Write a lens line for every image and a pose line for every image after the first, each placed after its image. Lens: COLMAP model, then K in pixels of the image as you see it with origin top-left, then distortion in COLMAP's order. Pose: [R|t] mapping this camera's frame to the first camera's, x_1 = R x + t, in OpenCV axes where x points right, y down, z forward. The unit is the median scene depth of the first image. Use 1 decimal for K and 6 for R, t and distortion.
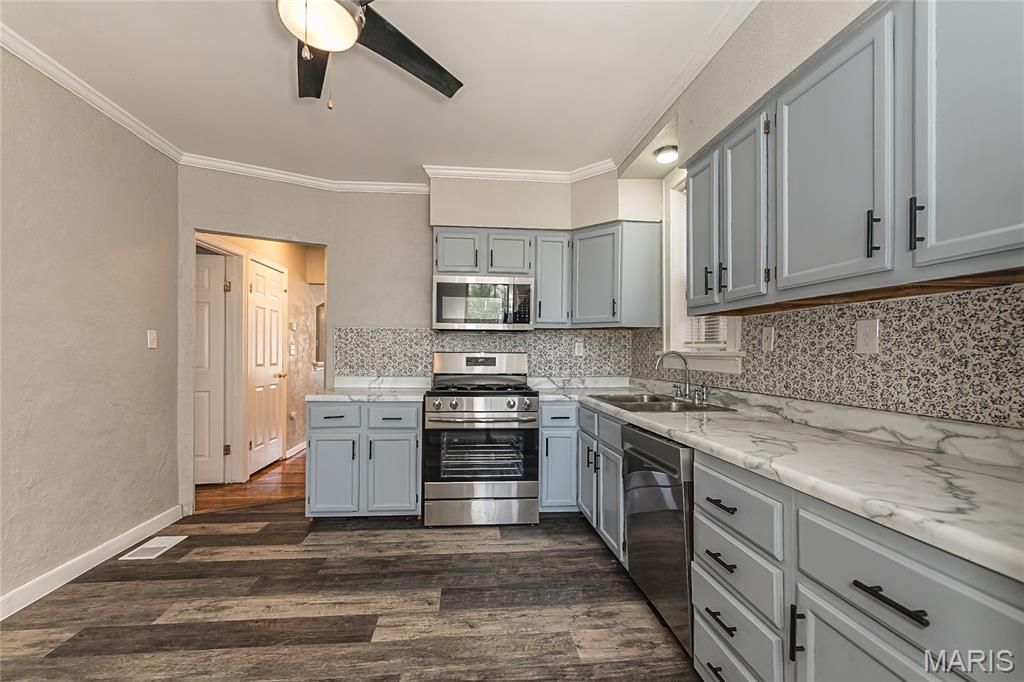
lens RADIAL K [[409.2, 0, 511.3], [0, 409.2, 351.7], [0, 0, 1]] dist [0.001085, 0.000300]
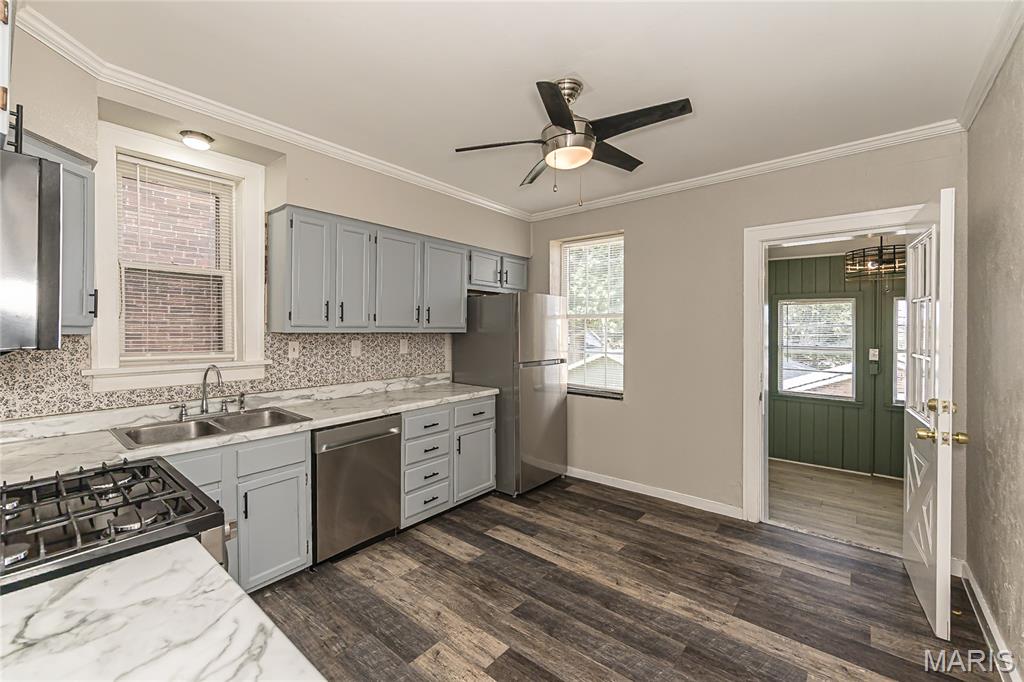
lens RADIAL K [[422.7, 0, 523.1], [0, 422.7, 331.1], [0, 0, 1]] dist [0.001572, 0.000225]
pose [[-0.723418, -0.010748, 0.690327, -0.867957], [-0.008813, 0.999941, 0.006332, -0.101349], [-0.690354, -0.001503, -0.723470, 1.369716]]
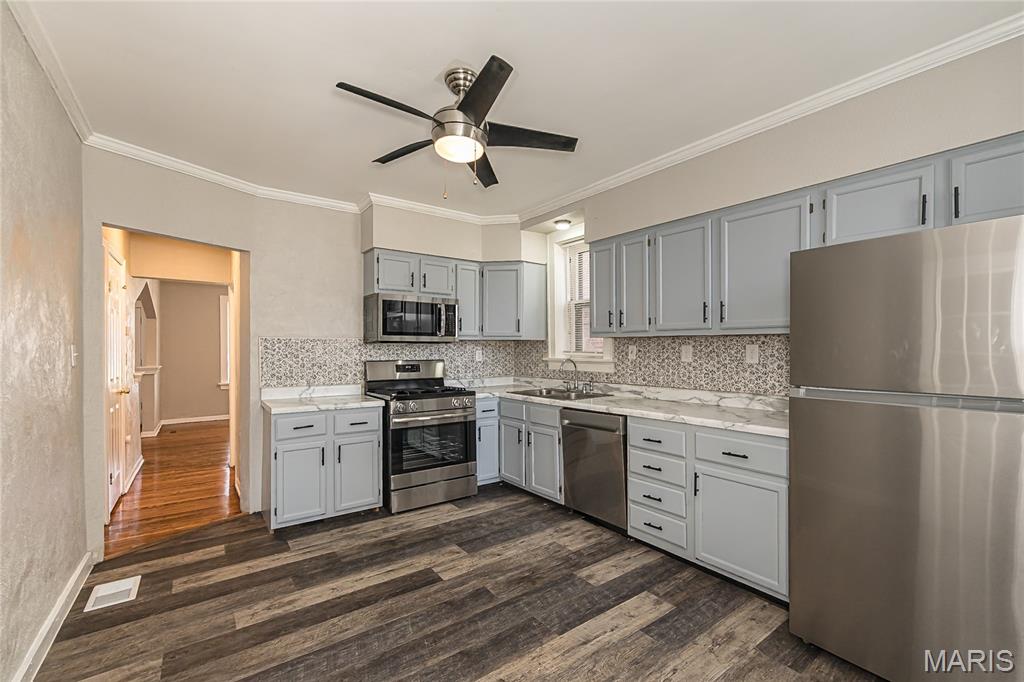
lens RADIAL K [[432.8, 0, 508.1], [0, 432.8, 347.6], [0, 0, 1]] dist [0.002663, 0.000437]
pose [[0.856006, -0.005636, 0.516934, -0.692930], [0.005594, 0.999983, 0.001639, -0.051598], [-0.516935, 0.001489, 0.856023, -0.265520]]
